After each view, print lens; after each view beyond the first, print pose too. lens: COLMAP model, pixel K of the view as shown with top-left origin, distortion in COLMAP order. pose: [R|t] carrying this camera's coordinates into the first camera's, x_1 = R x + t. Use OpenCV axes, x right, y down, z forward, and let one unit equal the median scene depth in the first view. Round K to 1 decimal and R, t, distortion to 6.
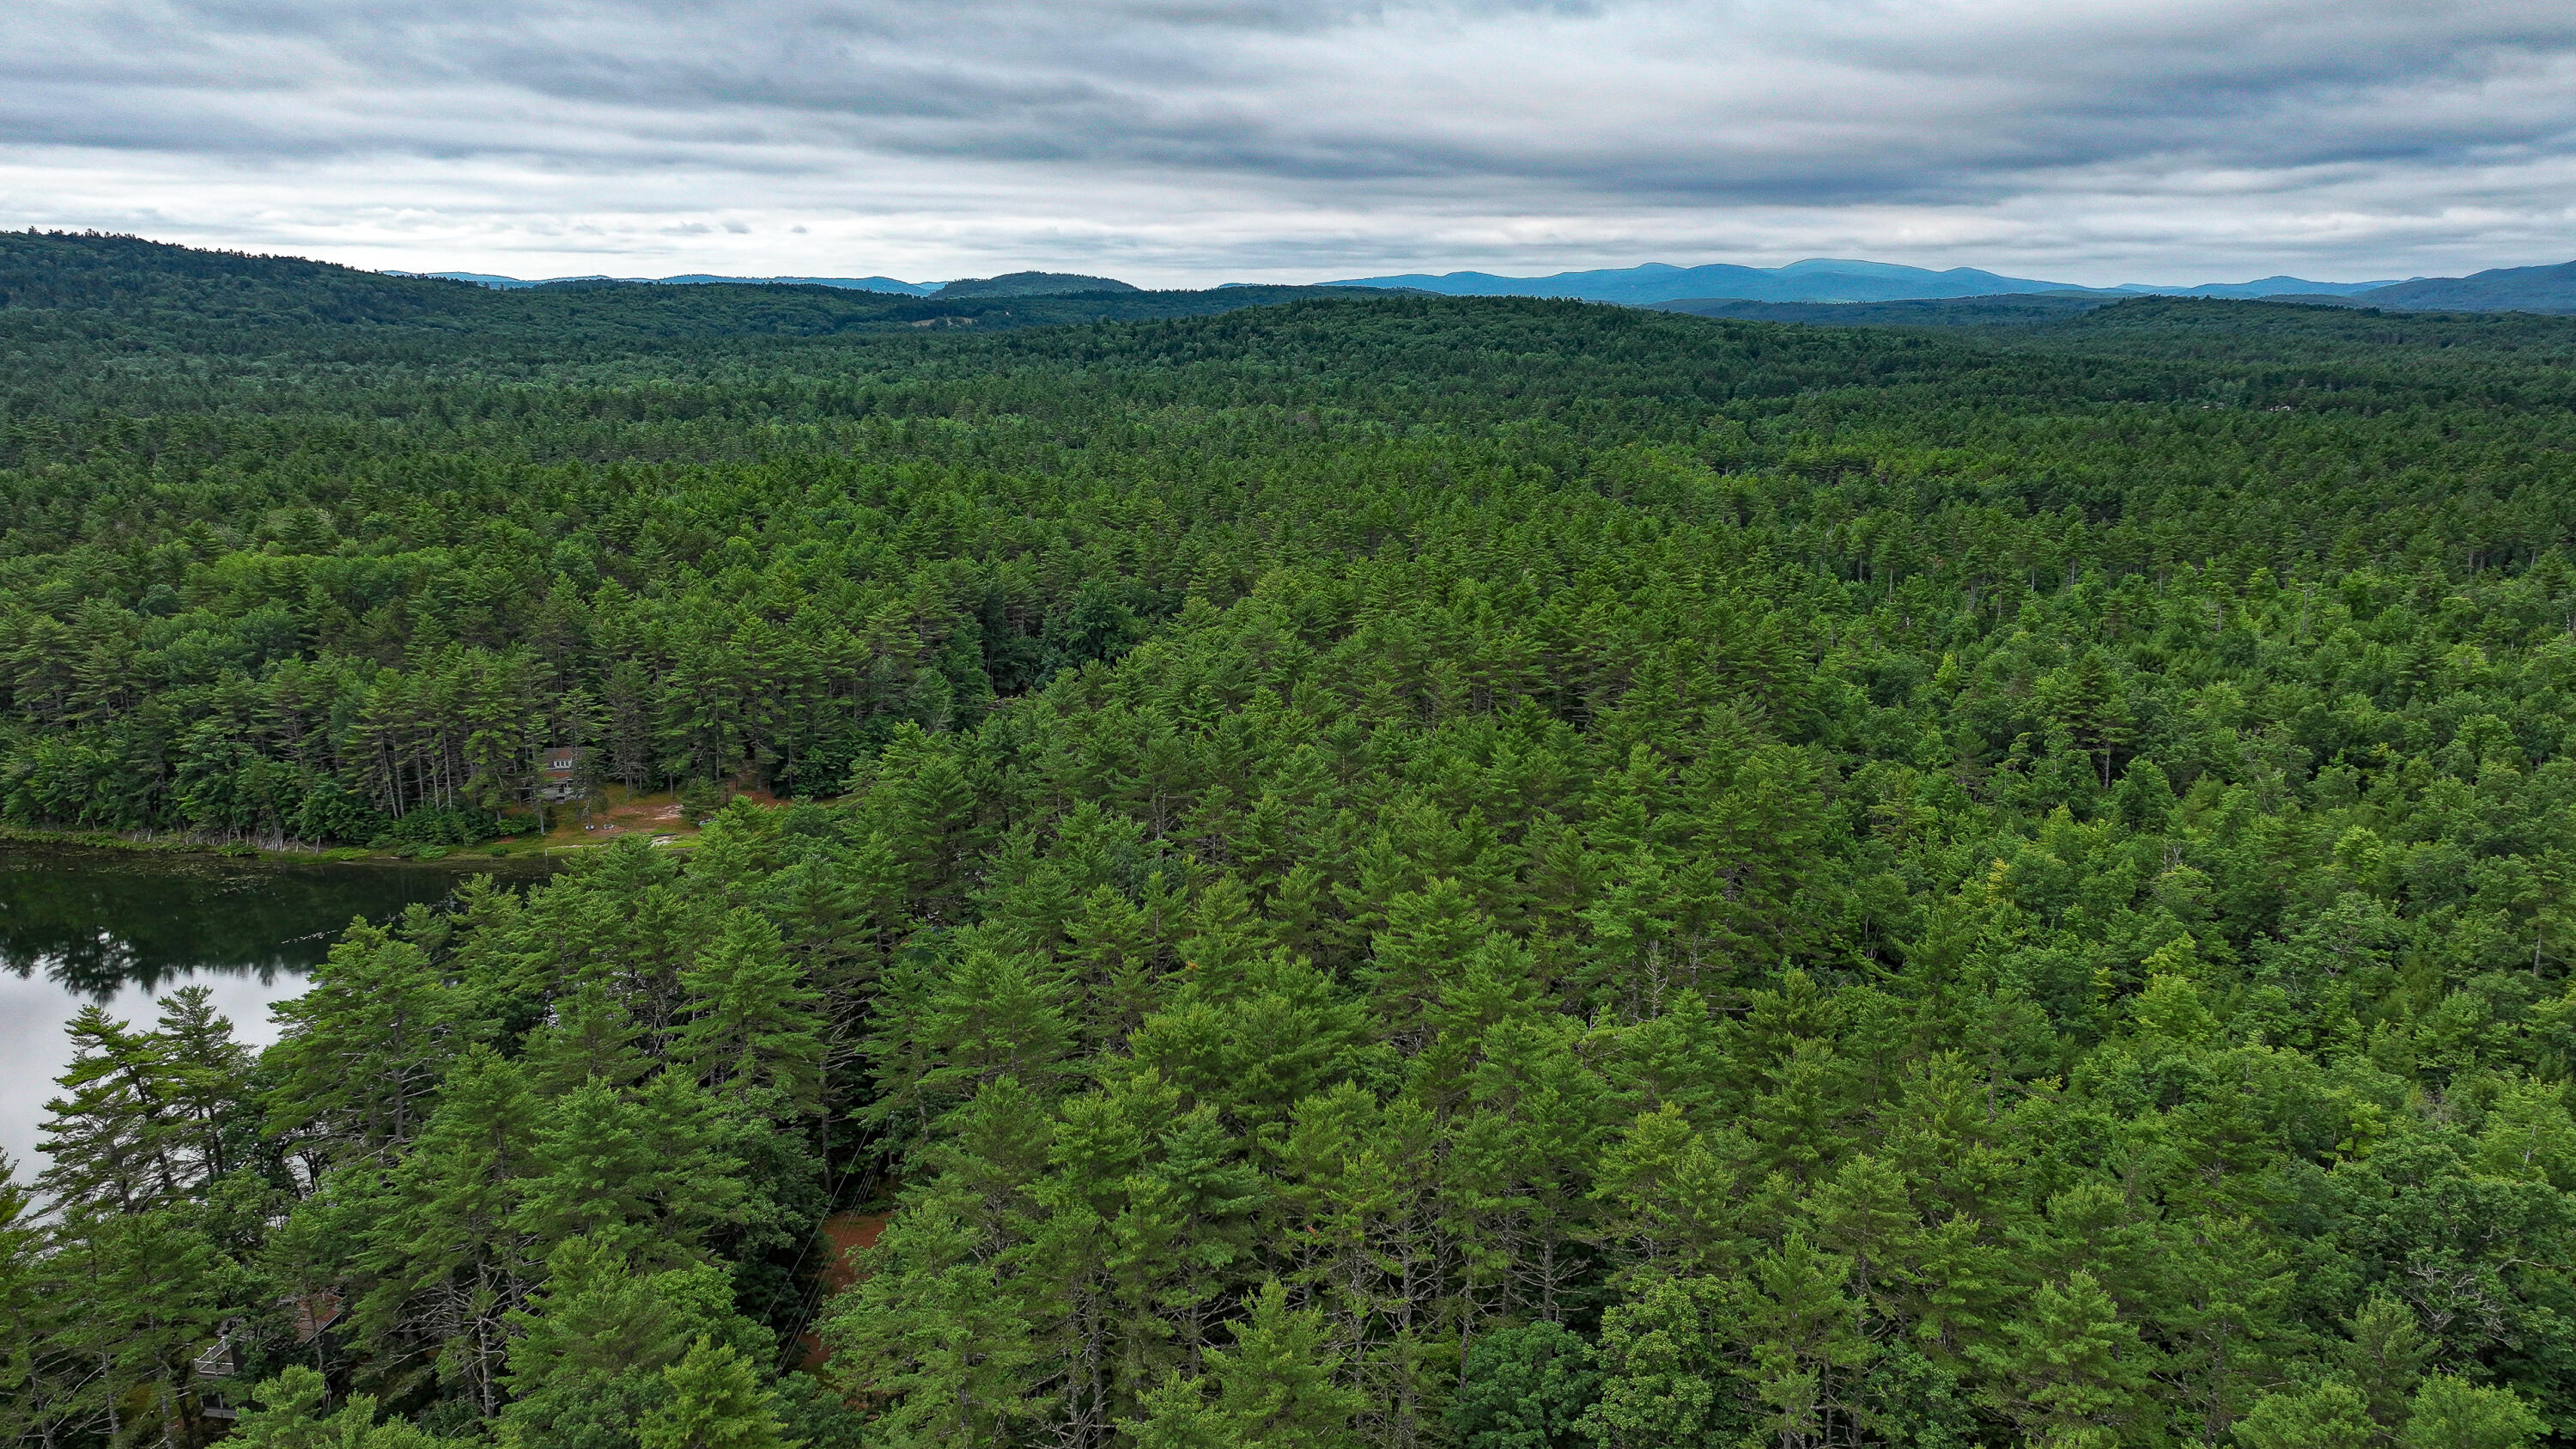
lens RADIAL K [[1823.5, 0, 1295.9], [0, 1823.5, 713.6], [0, 0, 1]] dist [0.006192, 0.005579]
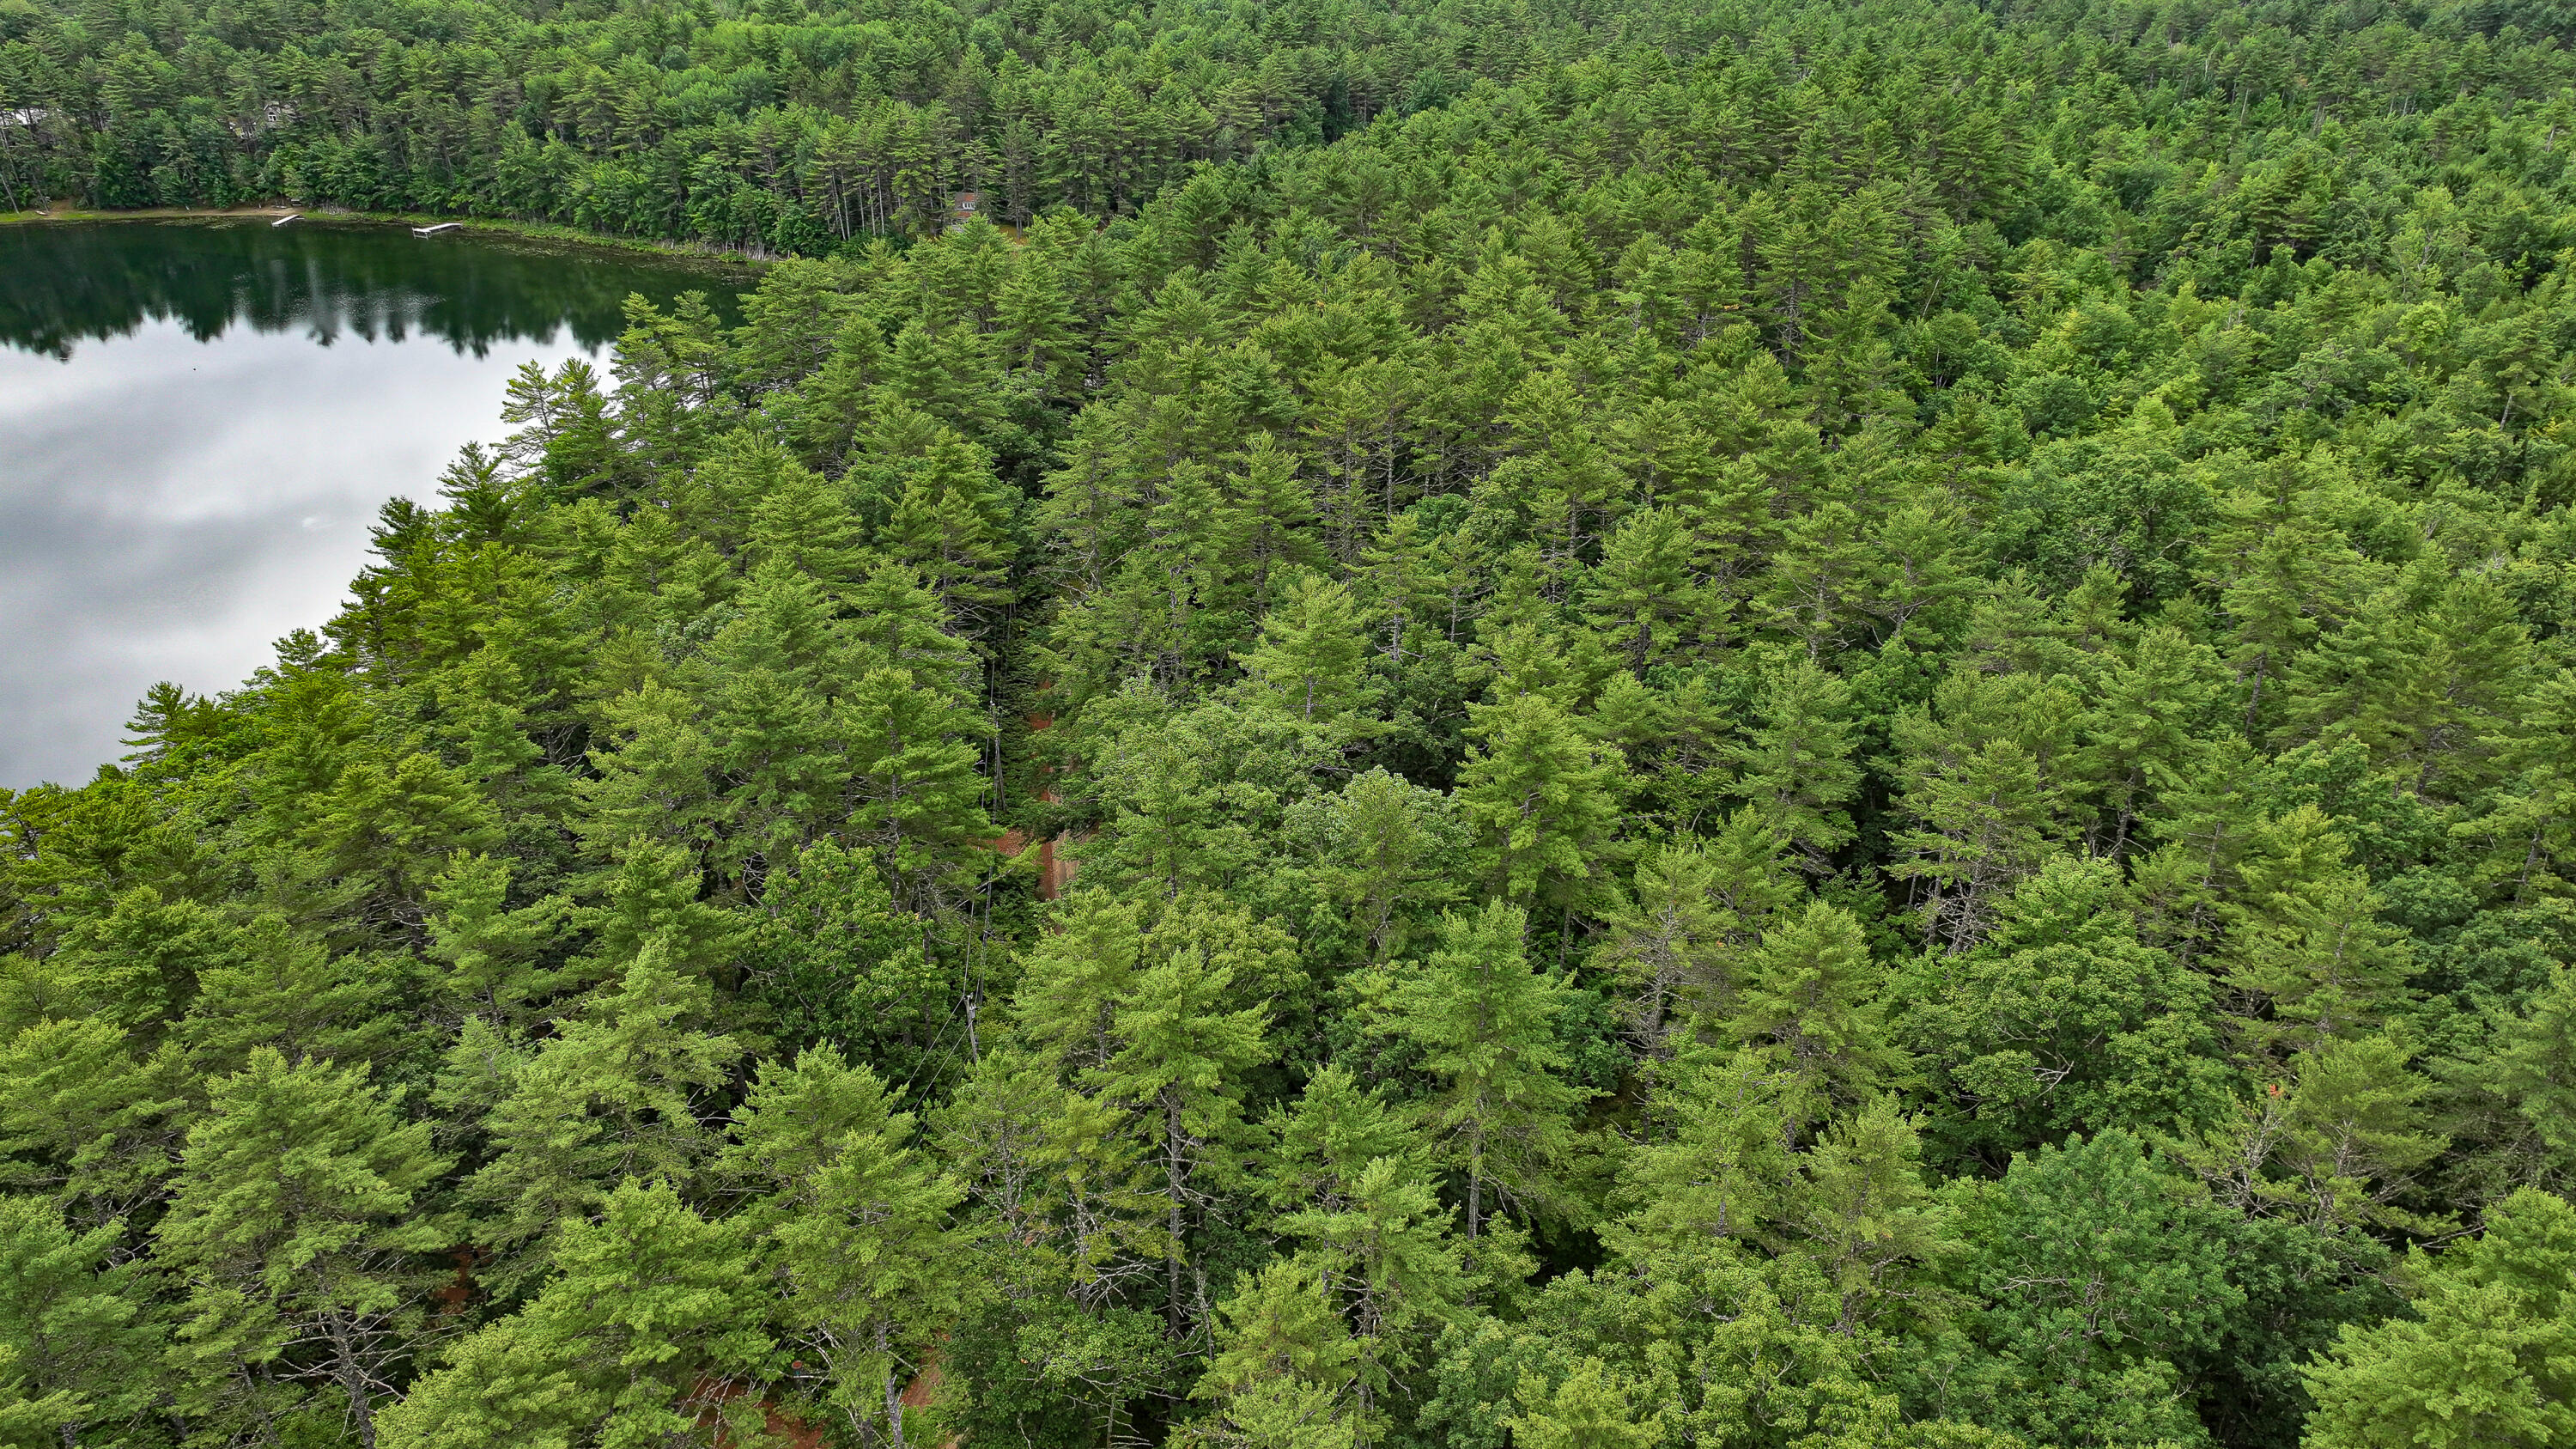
lens RADIAL K [[1831.0, 0, 1295.8], [0, 1831.0, 717.7], [0, 0, 1]] dist [-0.009163, 0.029373]
pose [[0.969142, 0.108303, -0.221436, 0.127690], [-0.051320, 0.967276, 0.248483, 0.044844], [0.241101, -0.229451, 0.942986, -0.197947]]
